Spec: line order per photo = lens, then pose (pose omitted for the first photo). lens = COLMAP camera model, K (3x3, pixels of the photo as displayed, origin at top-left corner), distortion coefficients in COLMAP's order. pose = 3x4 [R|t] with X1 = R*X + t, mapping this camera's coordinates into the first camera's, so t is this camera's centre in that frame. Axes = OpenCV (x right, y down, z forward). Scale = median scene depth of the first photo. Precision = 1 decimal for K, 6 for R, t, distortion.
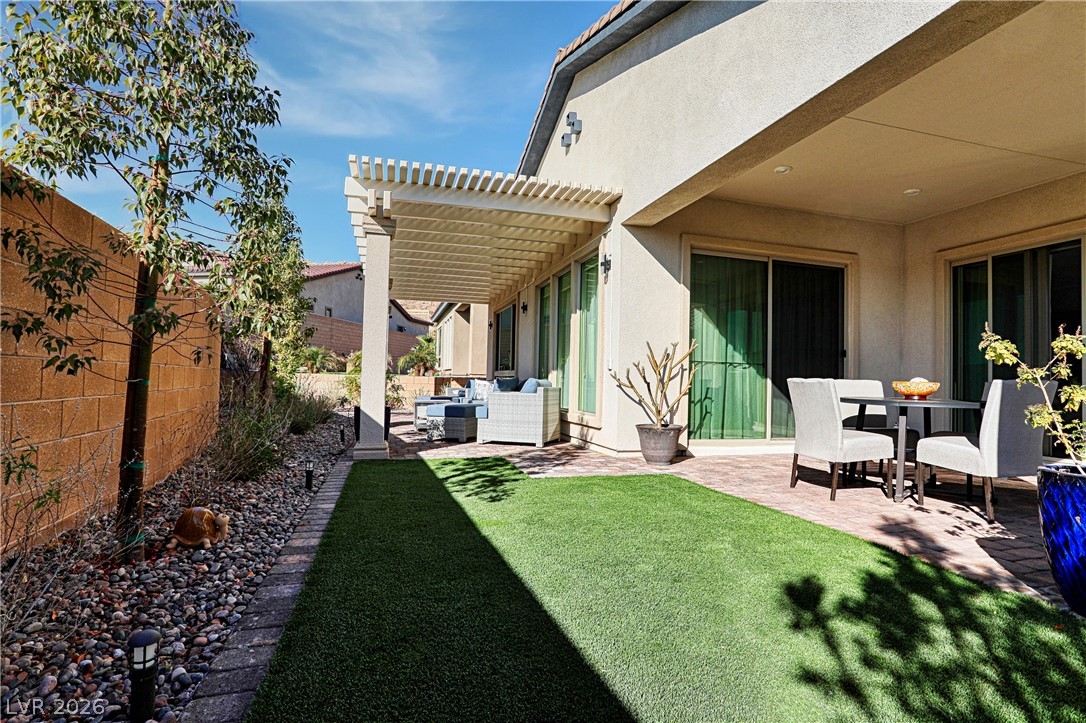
lens RADIAL K [[546.3, 0, 537.3], [0, 546.3, 362.9], [0, 0, 1]] dist [-0.072486, 0.037545]
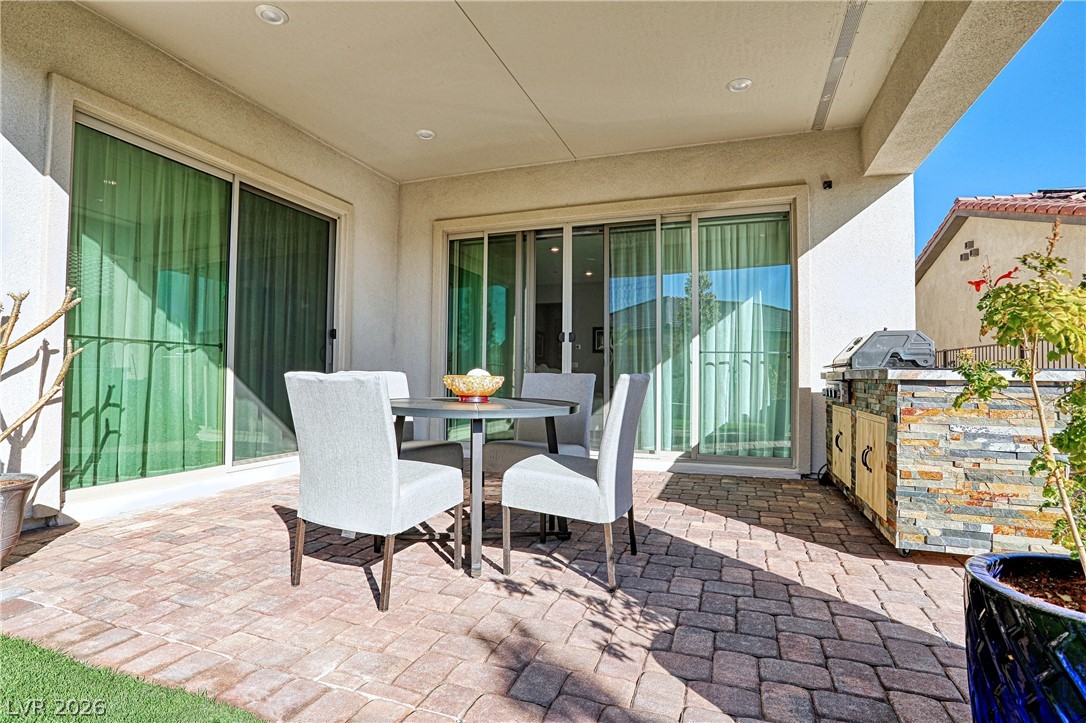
lens RADIAL K [[546.3, 0, 537.3], [0, 546.3, 362.9], [0, 0, 1]] dist [-0.072486, 0.037545]
pose [[0.578618, -0.000914, 0.815598, 0.129902], [-0.023168, 0.999577, 0.017556, 0.003952], [-0.815270, -0.029054, 0.578352, 0.351677]]
